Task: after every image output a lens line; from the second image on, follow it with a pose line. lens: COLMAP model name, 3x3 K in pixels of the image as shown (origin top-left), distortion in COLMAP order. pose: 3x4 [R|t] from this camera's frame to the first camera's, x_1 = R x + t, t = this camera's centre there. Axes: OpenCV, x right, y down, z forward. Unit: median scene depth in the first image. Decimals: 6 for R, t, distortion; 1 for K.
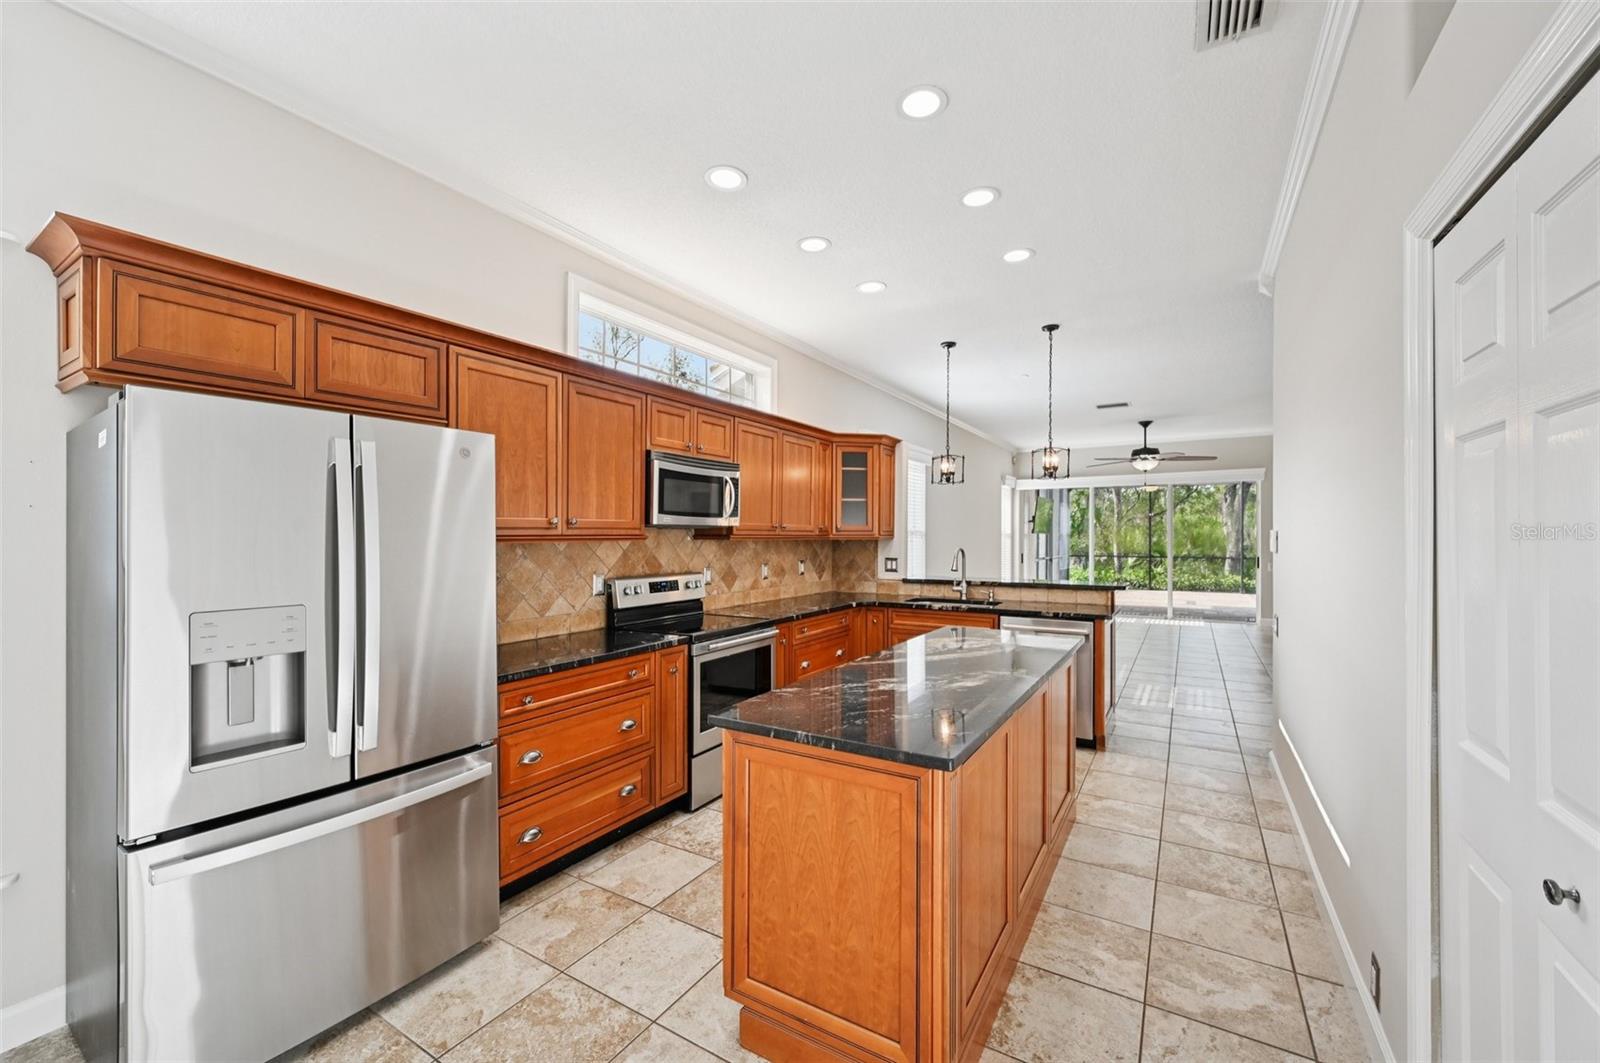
lens RADIAL K [[634.8, 0, 791.8], [0, 634.8, 534.0], [0, 0, 1]] dist [0.000970, 0.000500]
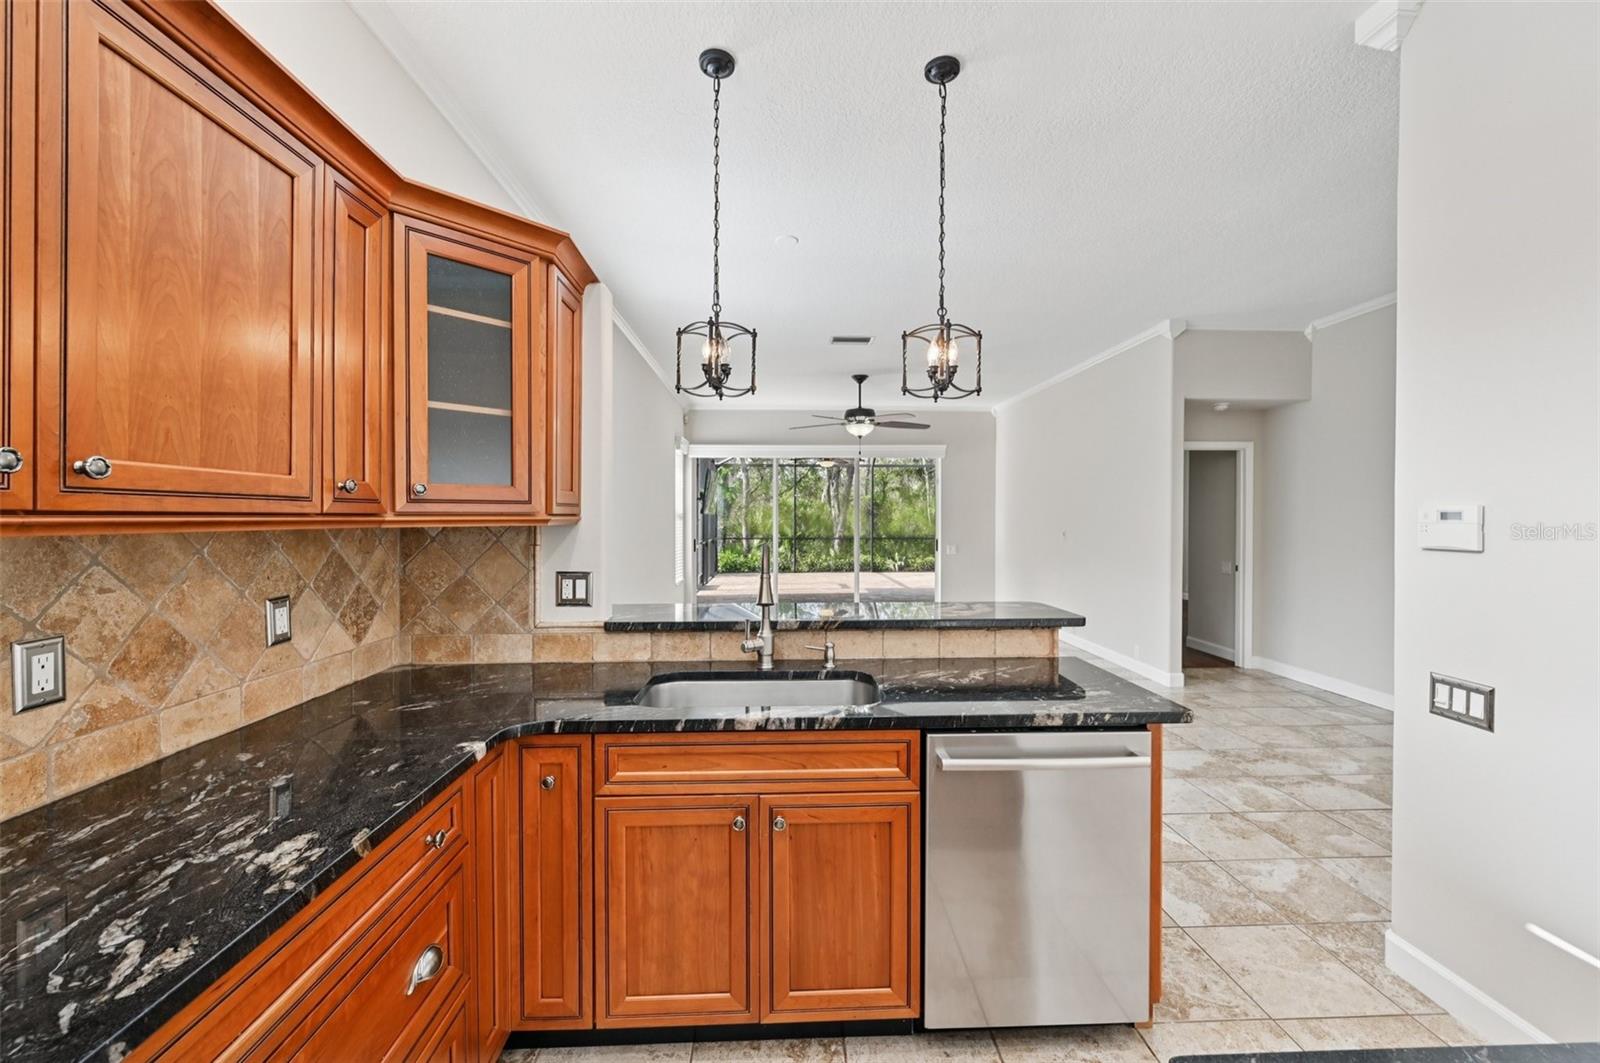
lens RADIAL K [[647.1, 0, 809.1], [0, 647.1, 526.1], [0, 0, 1]] dist [-0.007121, 0.000058]
pose [[0.818742, -0.008286, 0.574102, 0.044867], [-0.000848, 0.999877, 0.015640, 0.002693], [-0.574162, -0.013292, 0.818634, 0.577314]]
